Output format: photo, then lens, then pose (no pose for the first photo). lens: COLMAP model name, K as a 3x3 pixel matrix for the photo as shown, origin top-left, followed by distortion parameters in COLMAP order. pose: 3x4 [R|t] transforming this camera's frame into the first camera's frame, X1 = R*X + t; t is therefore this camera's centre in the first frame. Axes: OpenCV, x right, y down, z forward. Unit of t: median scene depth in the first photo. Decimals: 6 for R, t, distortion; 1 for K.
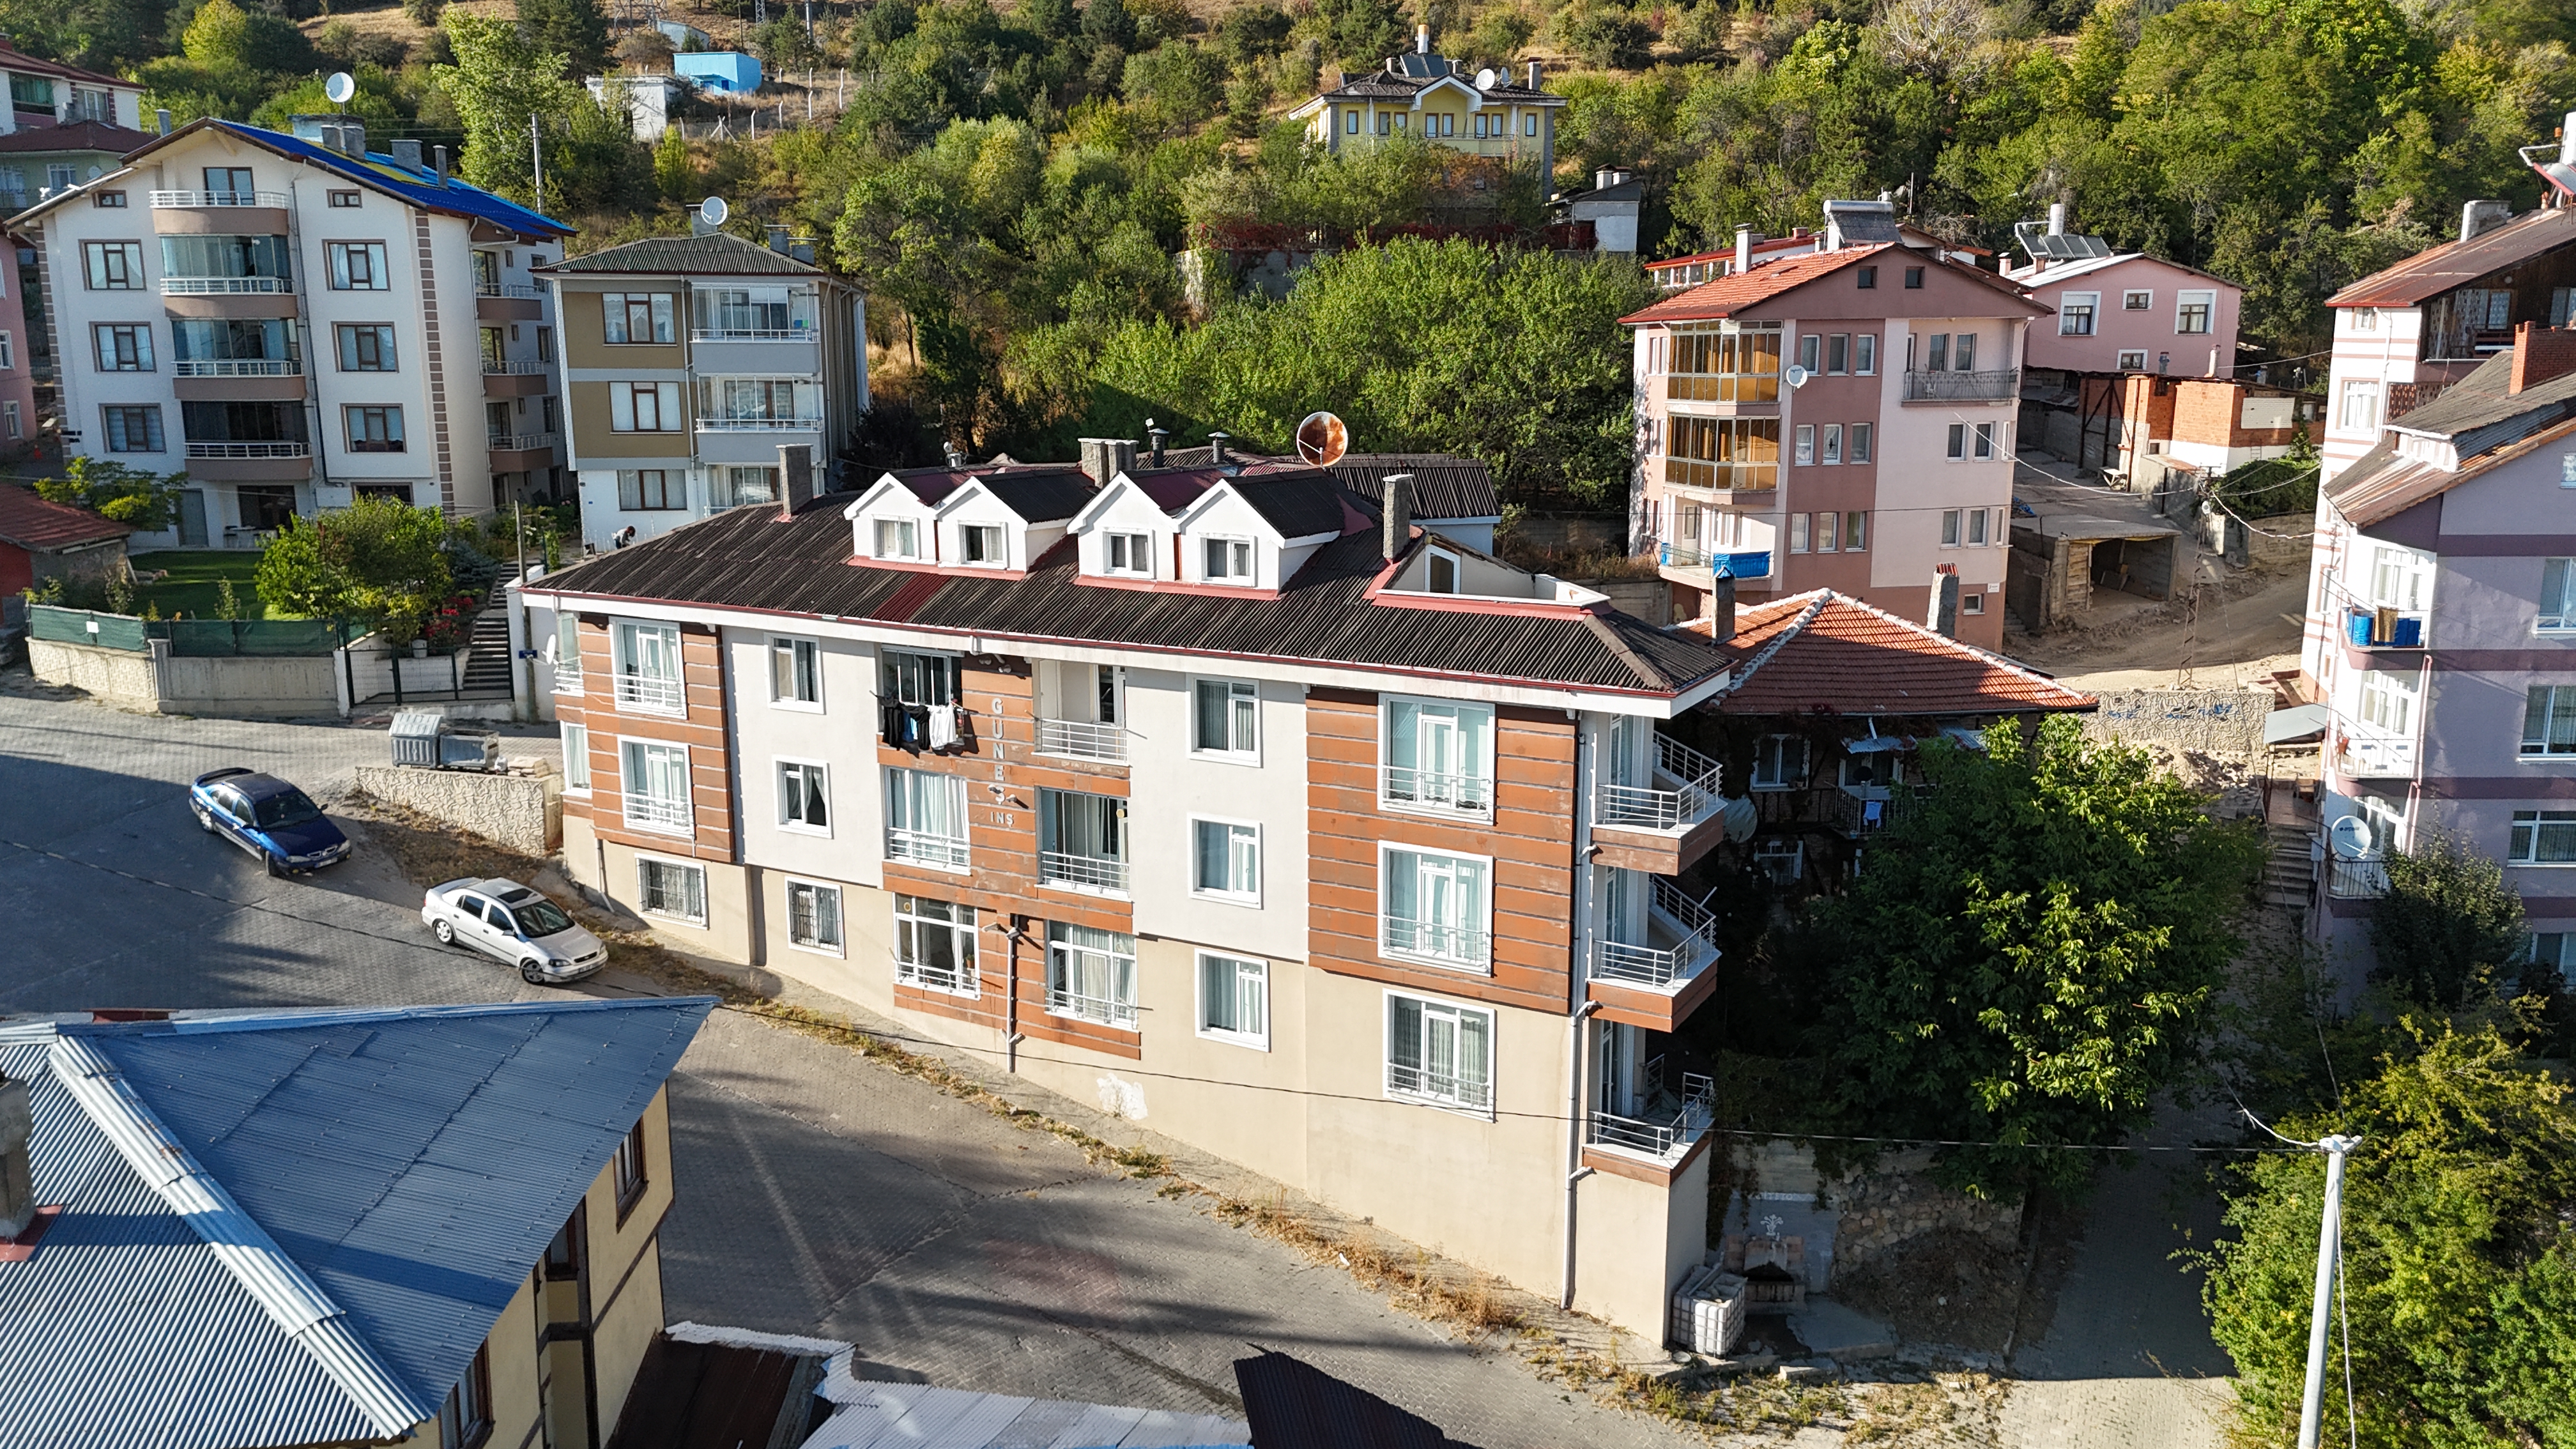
lens RADIAL K [[1901.0, 0, 1292.7], [0, 1901.0, 719.2], [0, 0, 1]] dist [0.070857, -0.068244]
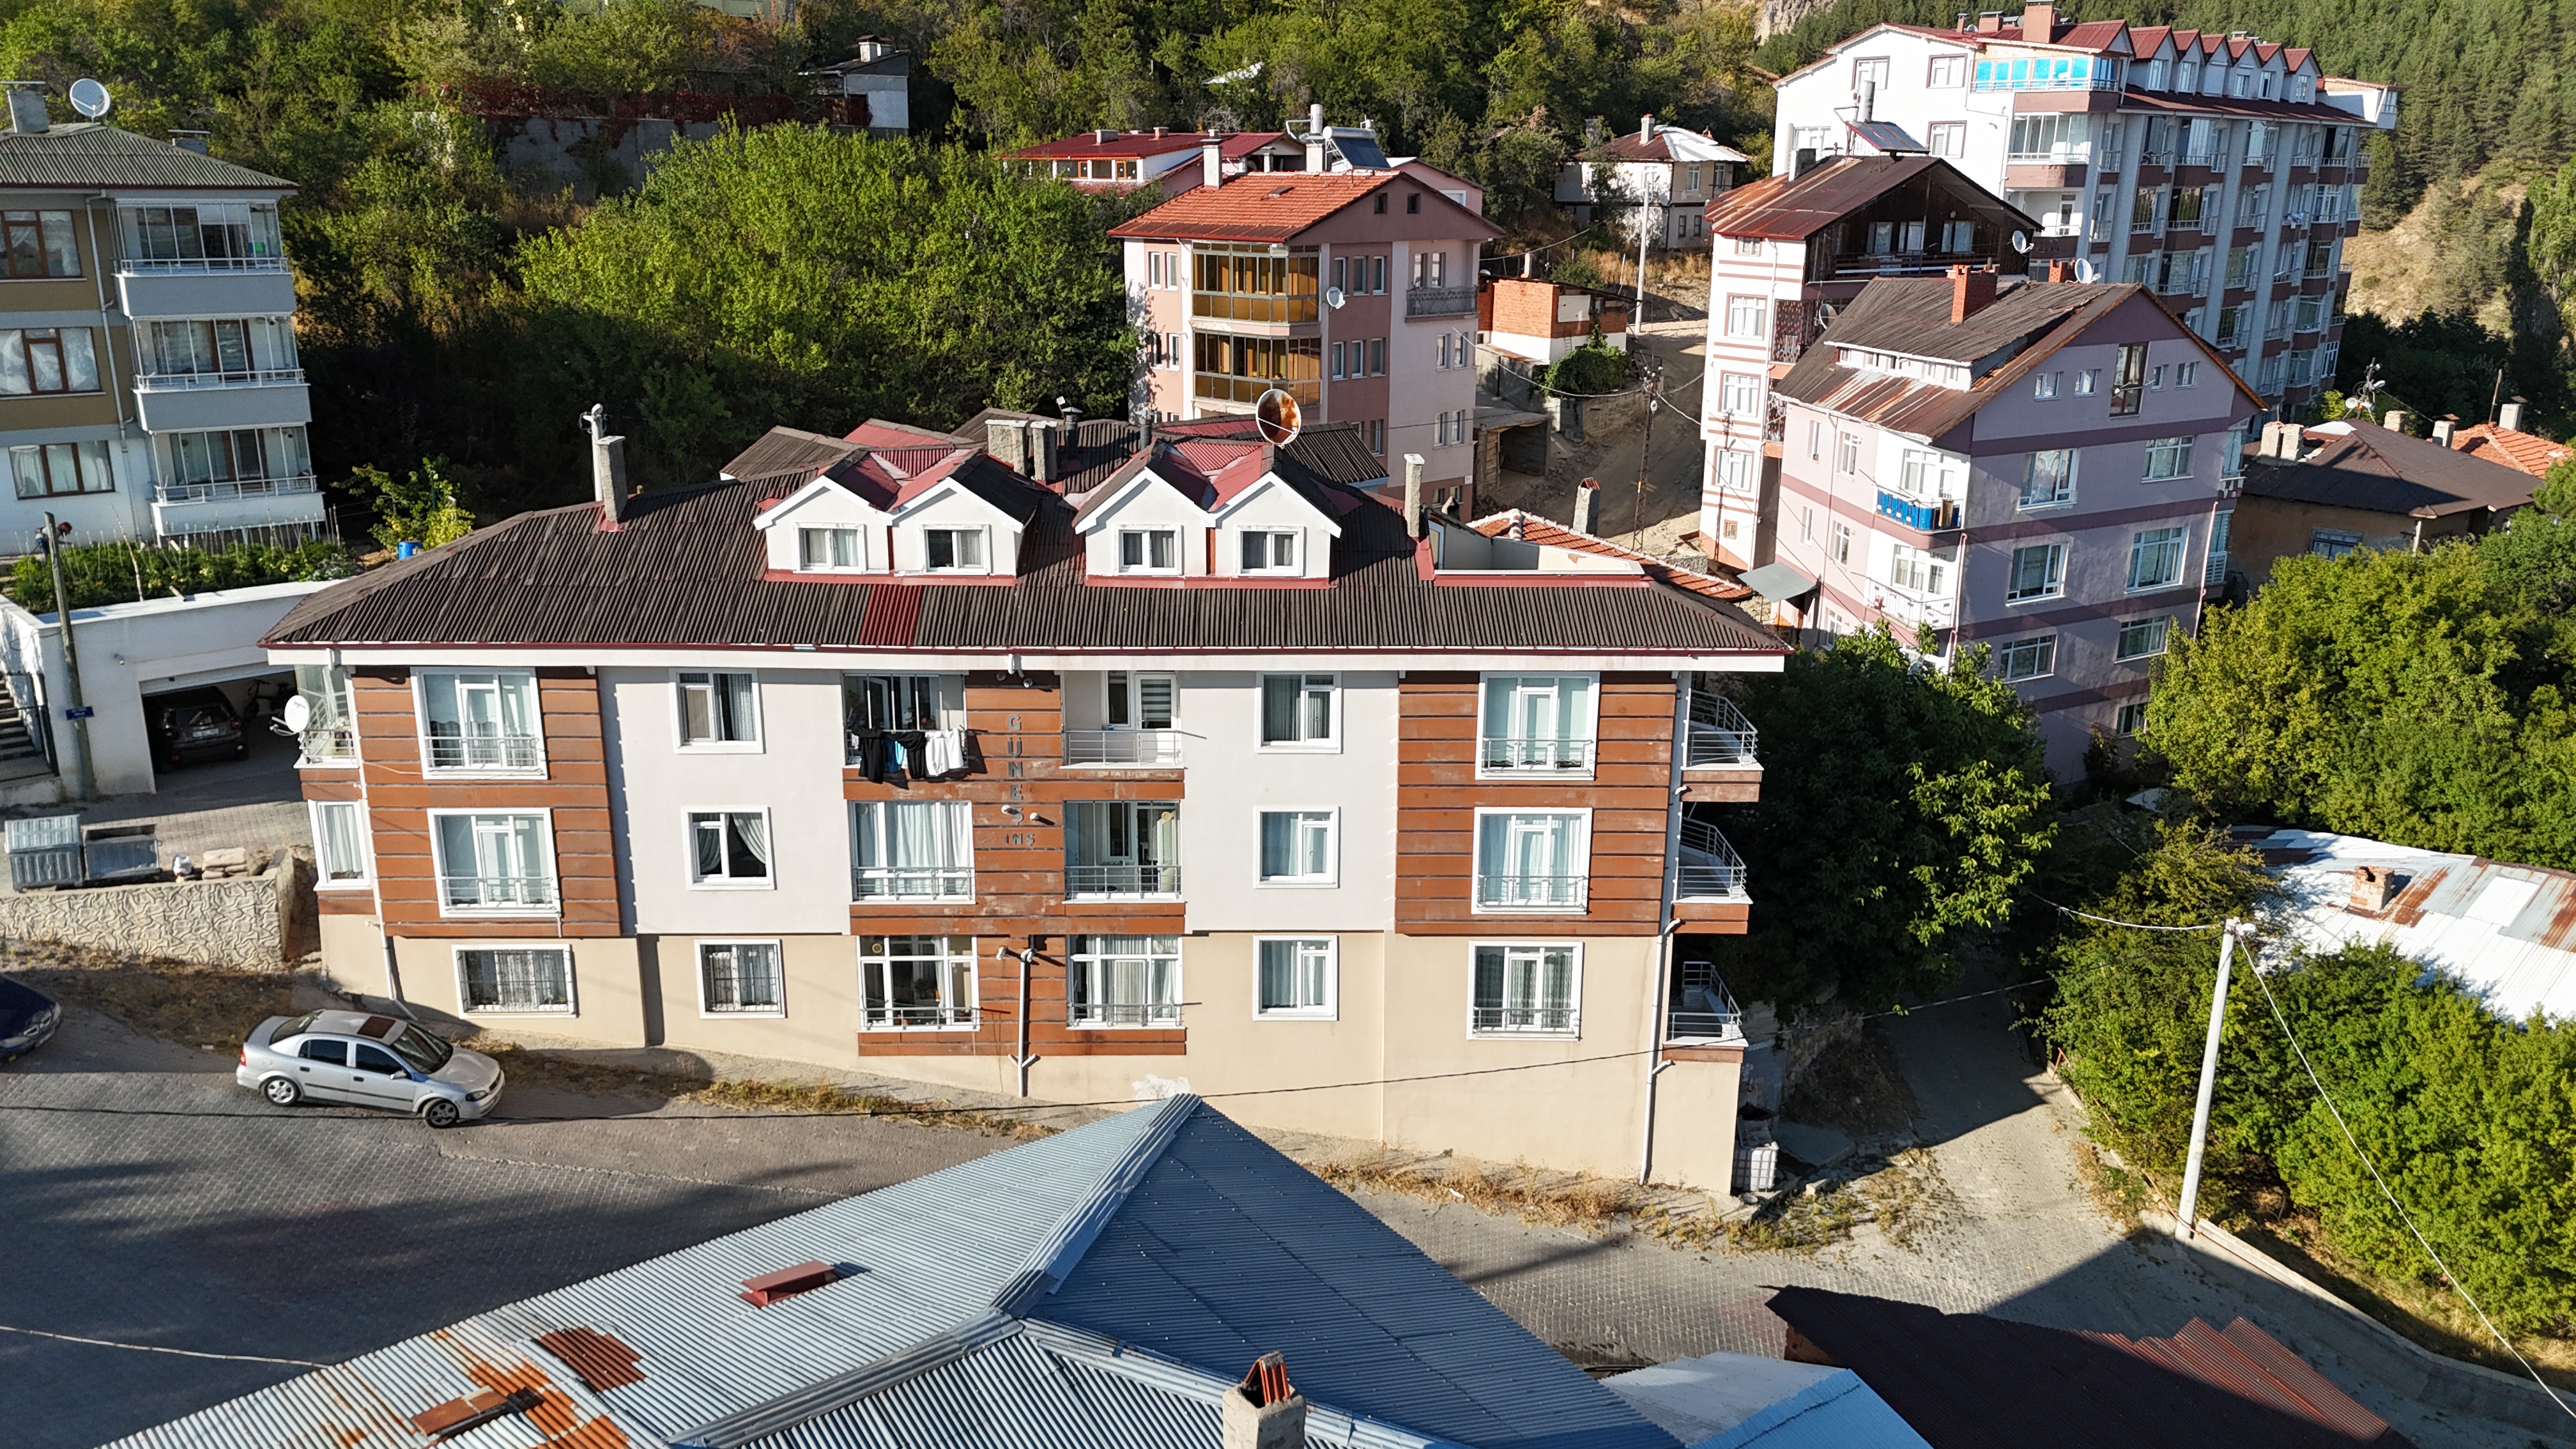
lens RADIAL K [[1901.0, 0, 1292.7], [0, 1901.0, 719.2], [0, 0, 1]] dist [0.070857, -0.068244]
pose [[0.852359, -0.133152, 0.505722, -0.471129], [0.088992, 0.989869, 0.110634, -0.092171], [-0.515330, -0.049295, 0.855573, 0.116398]]
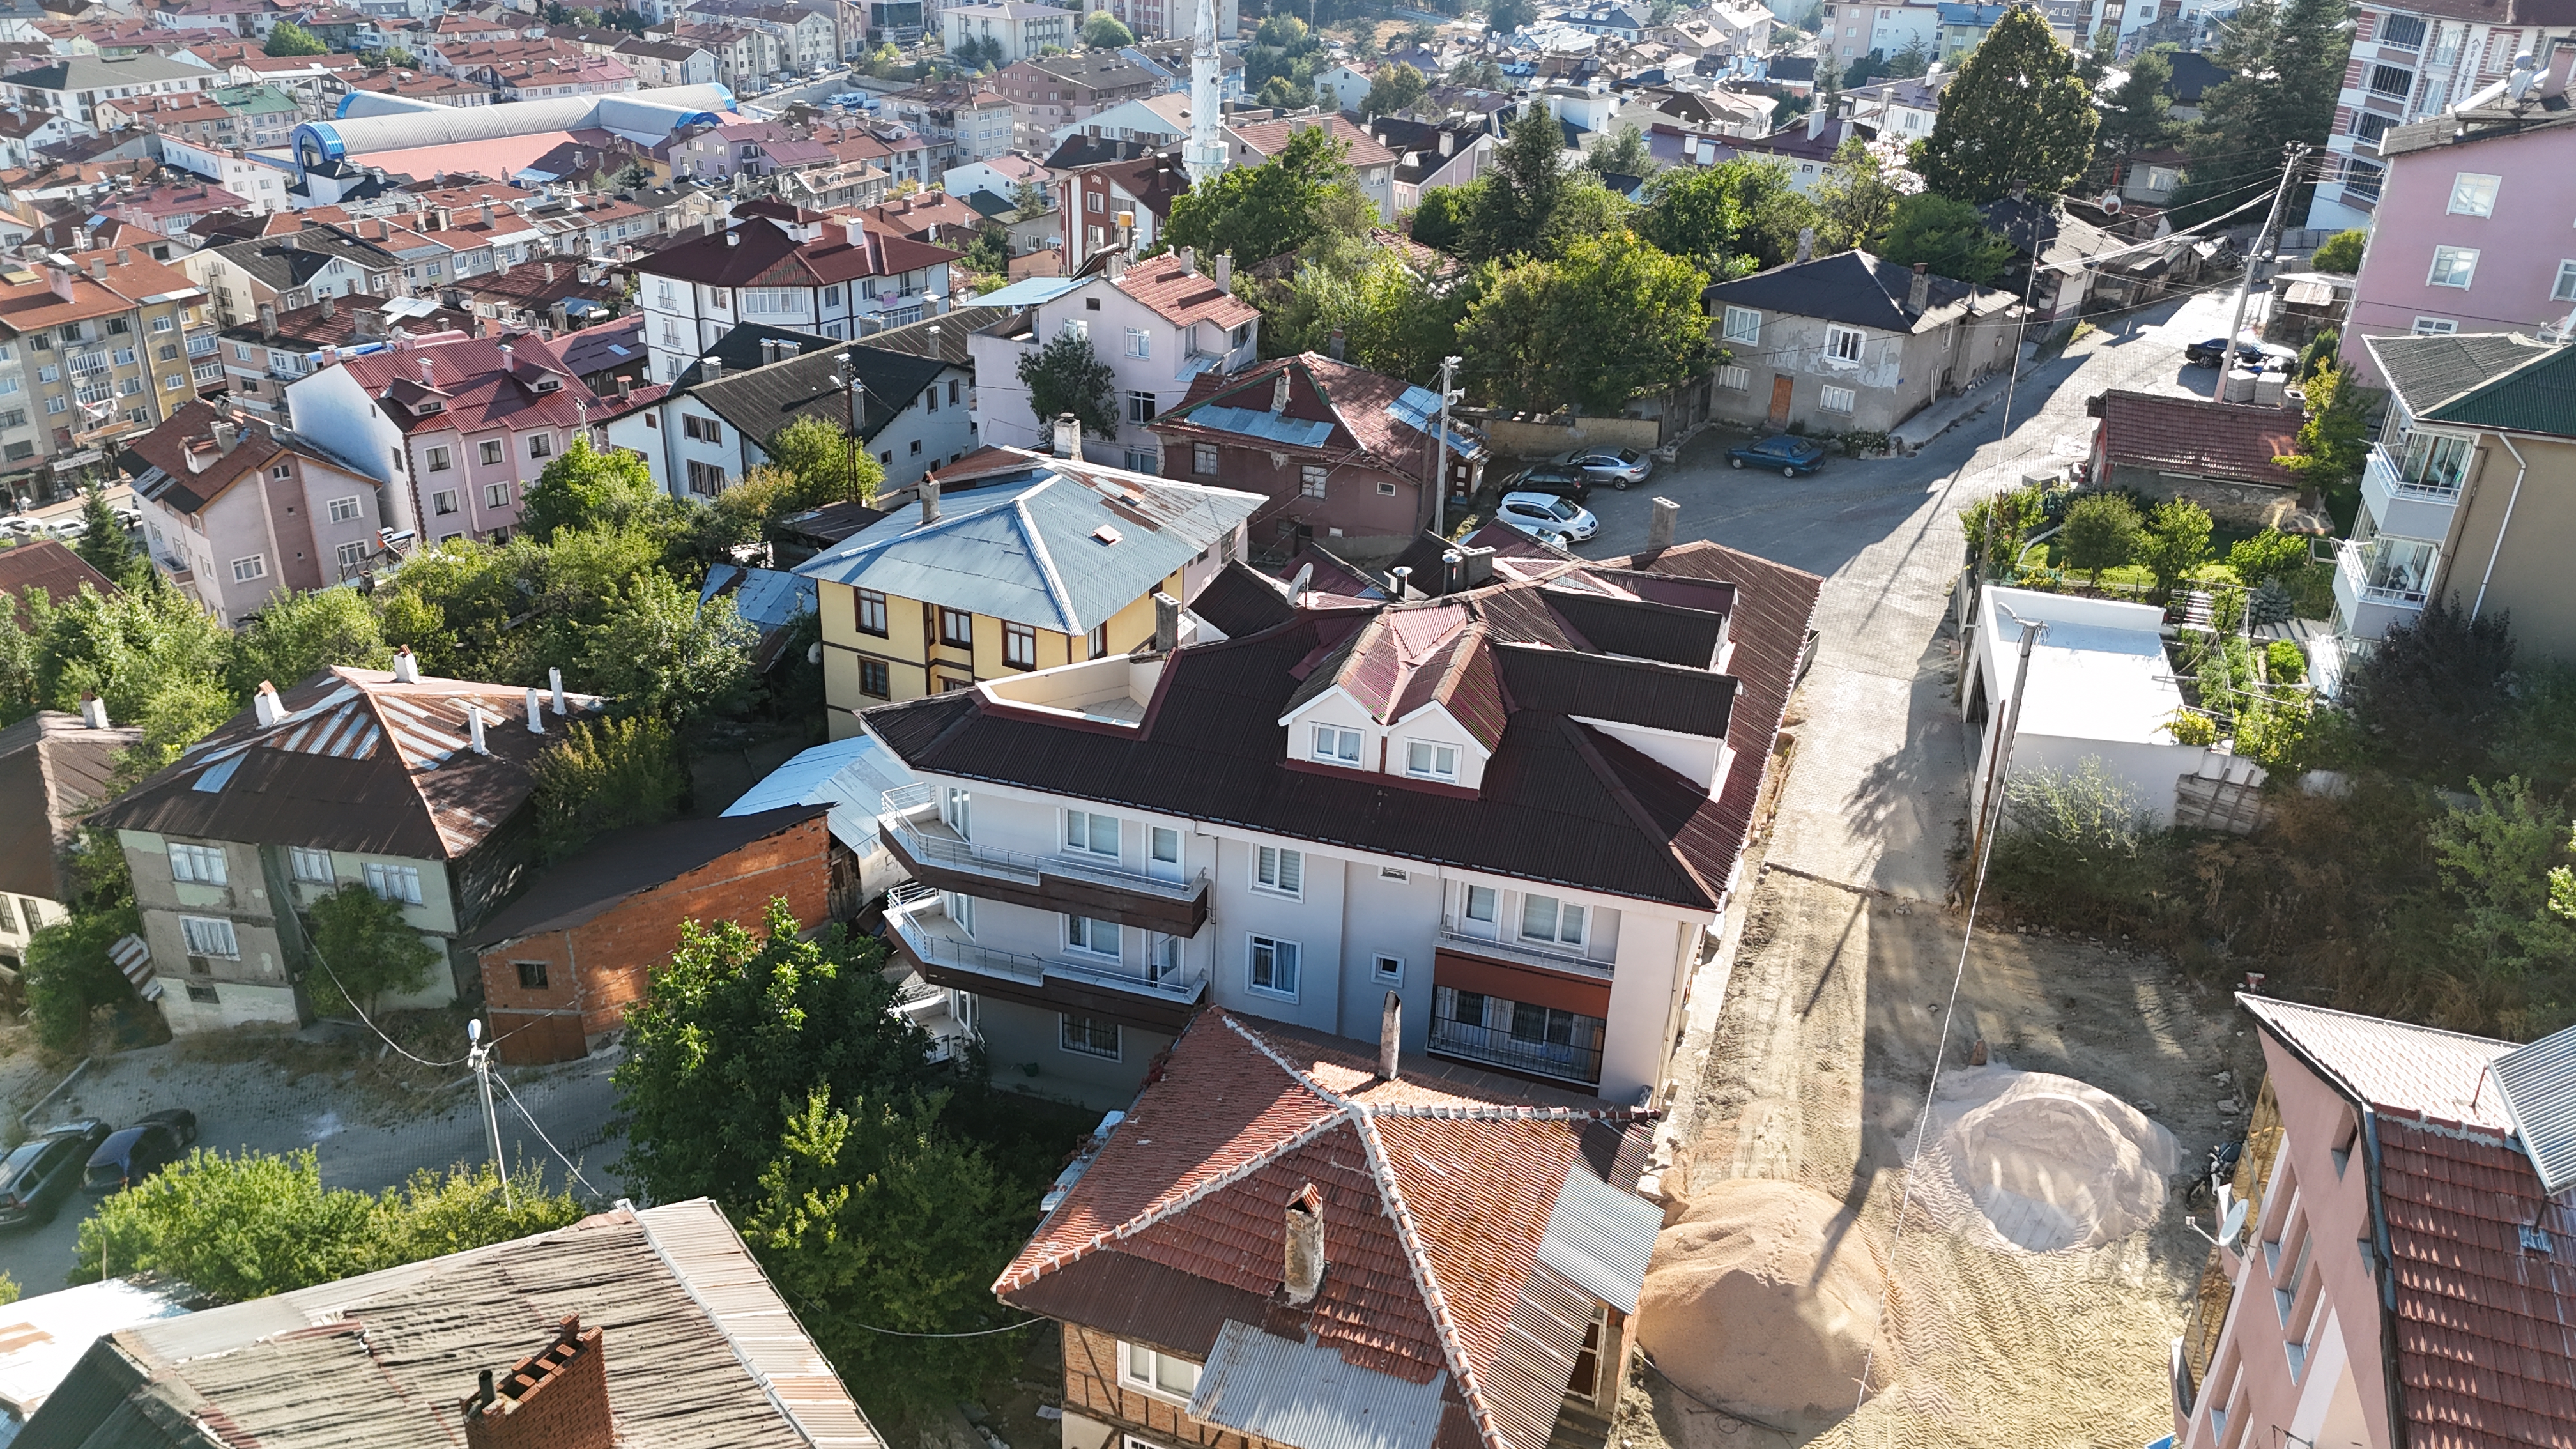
lens RADIAL K [[1895.9, 0, 1292.1], [0, 1895.9, 720.4], [0, 0, 1]] dist [0.073519, -0.069673]
pose [[-0.483477, 0.364782, -0.795729, 0.912202], [-0.197717, 0.840034, 0.505223, -0.624405], [0.852736, 0.401593, -0.334014, 1.327906]]
